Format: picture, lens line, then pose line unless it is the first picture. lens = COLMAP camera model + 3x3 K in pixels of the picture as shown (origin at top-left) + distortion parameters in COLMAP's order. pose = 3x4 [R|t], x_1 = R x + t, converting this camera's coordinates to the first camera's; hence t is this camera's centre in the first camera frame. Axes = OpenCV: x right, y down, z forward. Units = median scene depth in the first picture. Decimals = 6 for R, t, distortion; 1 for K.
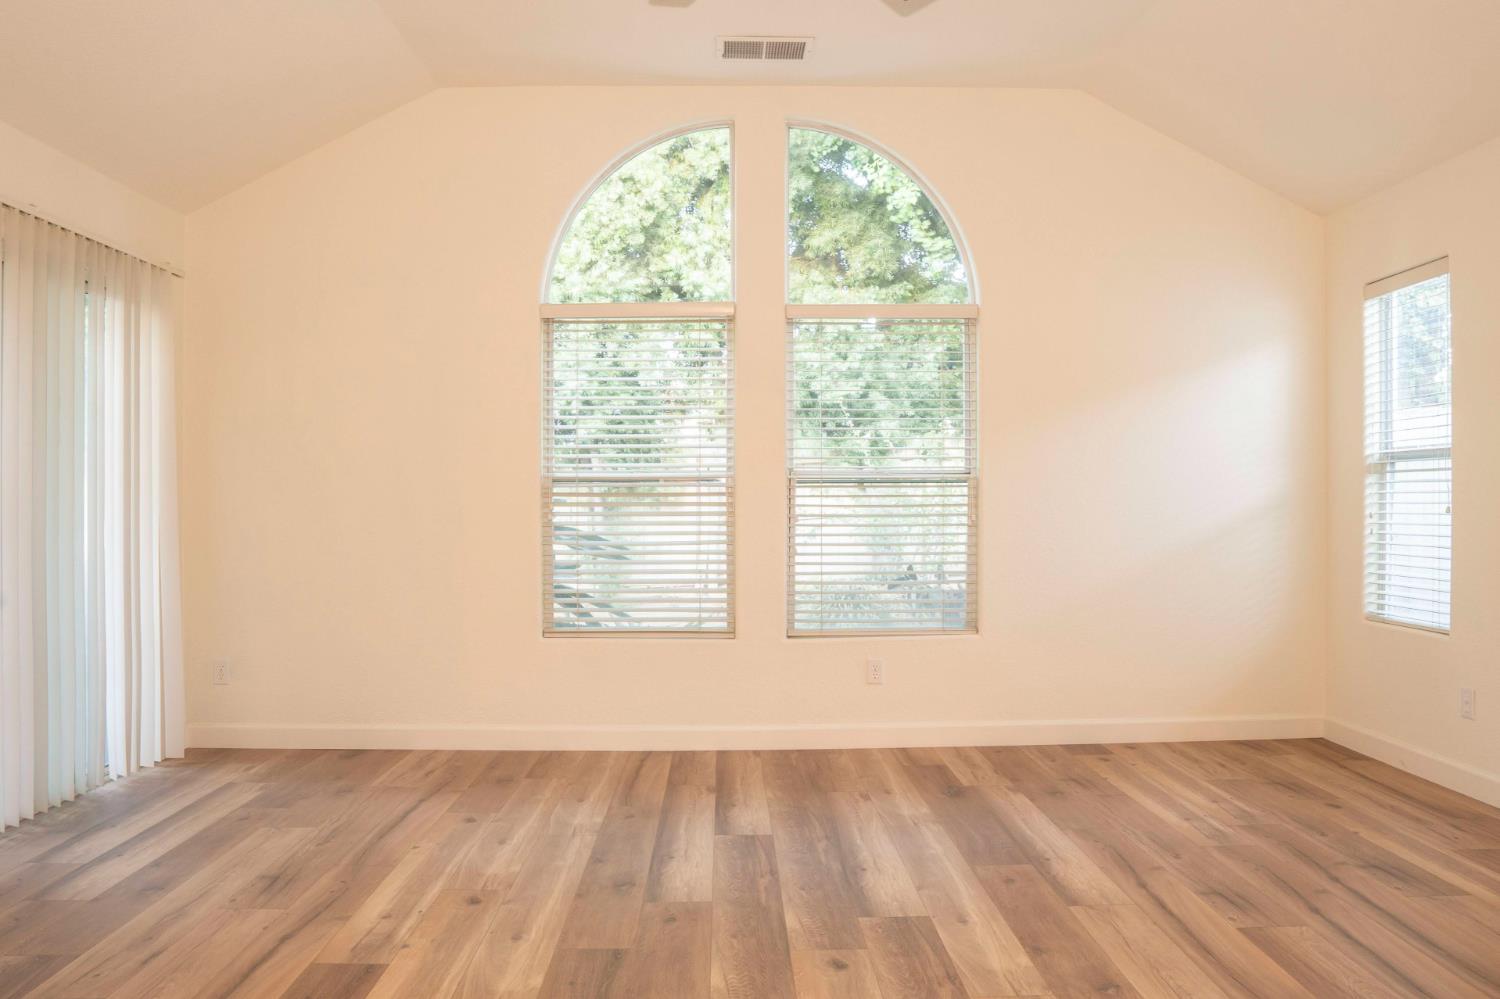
lens RADIAL K [[1056.0, 0, 746.0], [0, 1056.0, 497.3], [0, 0, 1]] dist [-0.110766, 0.073580]
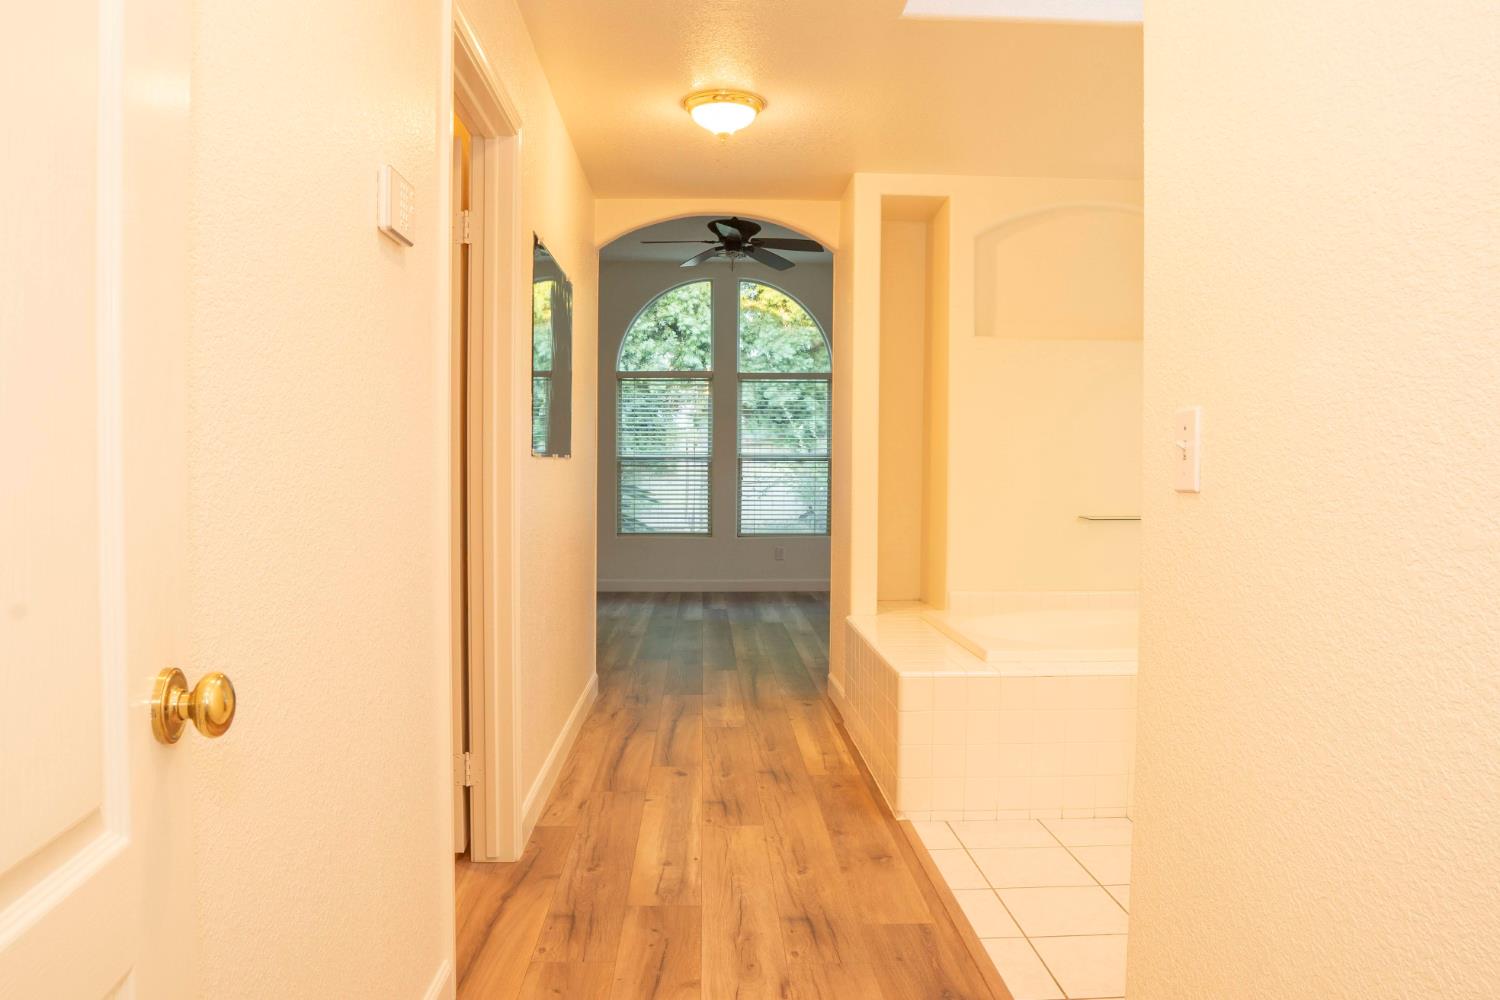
lens RADIAL K [[1056.0, 0, 746.0], [0, 1056.0, 497.8], [0, 0, 1]] dist [-0.110766, 0.073580]
pose [[0.999773, 0.006256, 0.020352, 0.006604], [-0.006829, 0.999580, 0.028171, 0.000336], [-0.020167, -0.028304, 0.999396, -0.508695]]
